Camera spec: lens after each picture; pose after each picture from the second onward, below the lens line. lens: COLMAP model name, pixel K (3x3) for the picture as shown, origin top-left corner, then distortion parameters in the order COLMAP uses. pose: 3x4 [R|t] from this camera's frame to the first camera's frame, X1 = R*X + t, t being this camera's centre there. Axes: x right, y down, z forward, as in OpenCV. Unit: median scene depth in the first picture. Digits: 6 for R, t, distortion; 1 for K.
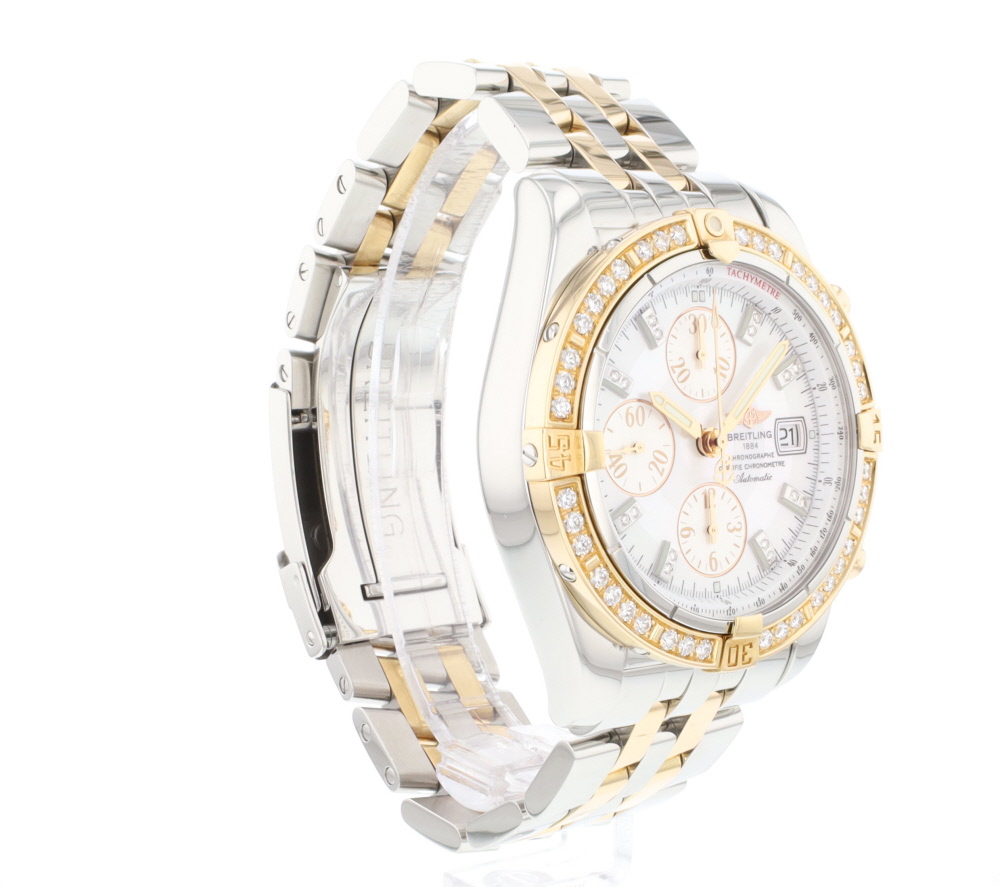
lens RADIAL K [[2192.1, 0, 499.0], [0, 2192.1, 448.3], [0, 0, 1]] dist [0.112861, 0.000000]
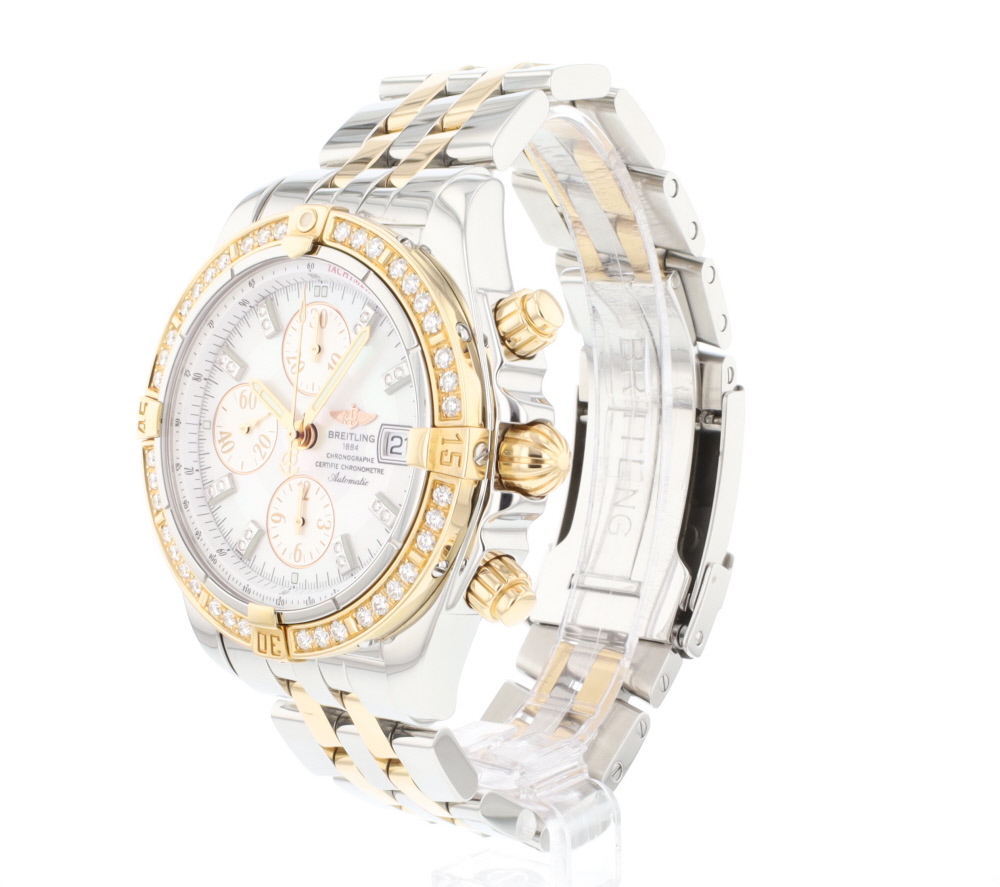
lens RADIAL K [[2192.1, 0, 500.1], [0, 2192.1, 442.6], [0, 0, 1]] dist [0.112861, 0.000000]
pose [[0.250944, 0.099994, -0.962823, 1.082613], [-0.118204, 0.990372, 0.072048, -0.082123], [0.960758, 0.095729, 0.260348, 0.814933]]
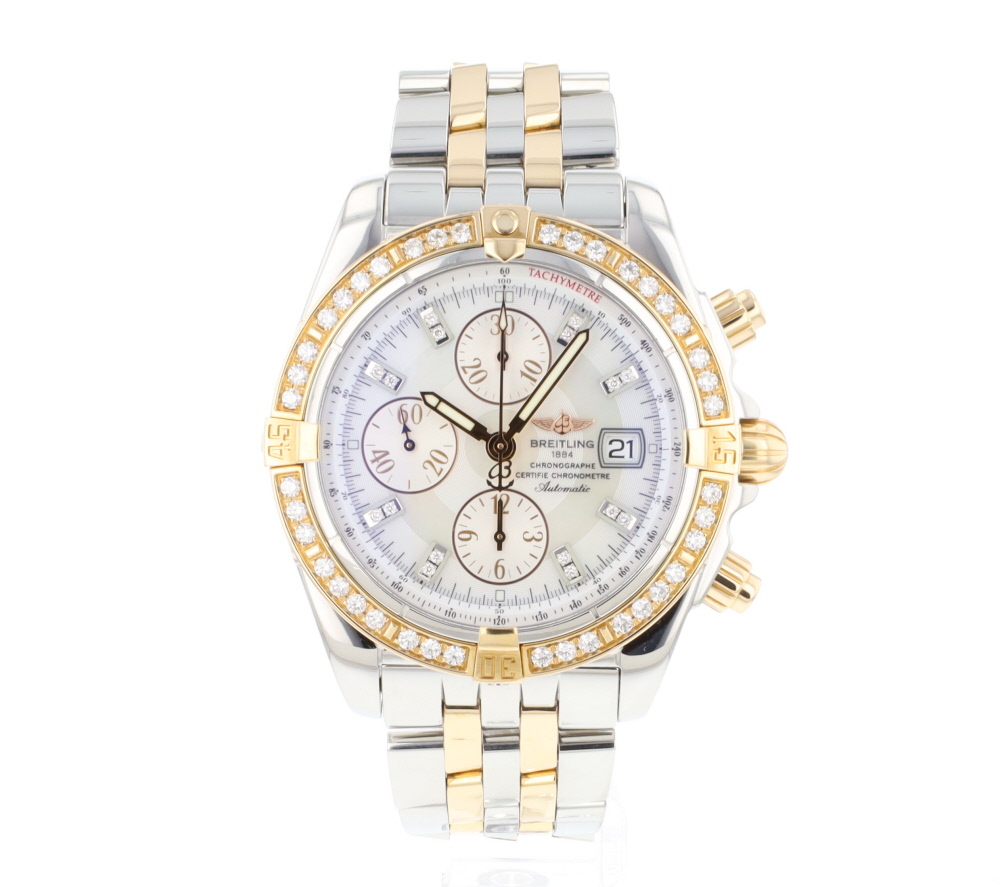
lens RADIAL K [[2192.1, 0, 500.7], [0, 2192.1, 439.8], [0, 0, 1]] dist [0.112861, 0.000000]
pose [[0.795624, 0.061283, -0.602683, 0.675734], [-0.071653, 0.997406, 0.006827, -0.012233], [0.601538, 0.037752, 0.797952, 0.219887]]
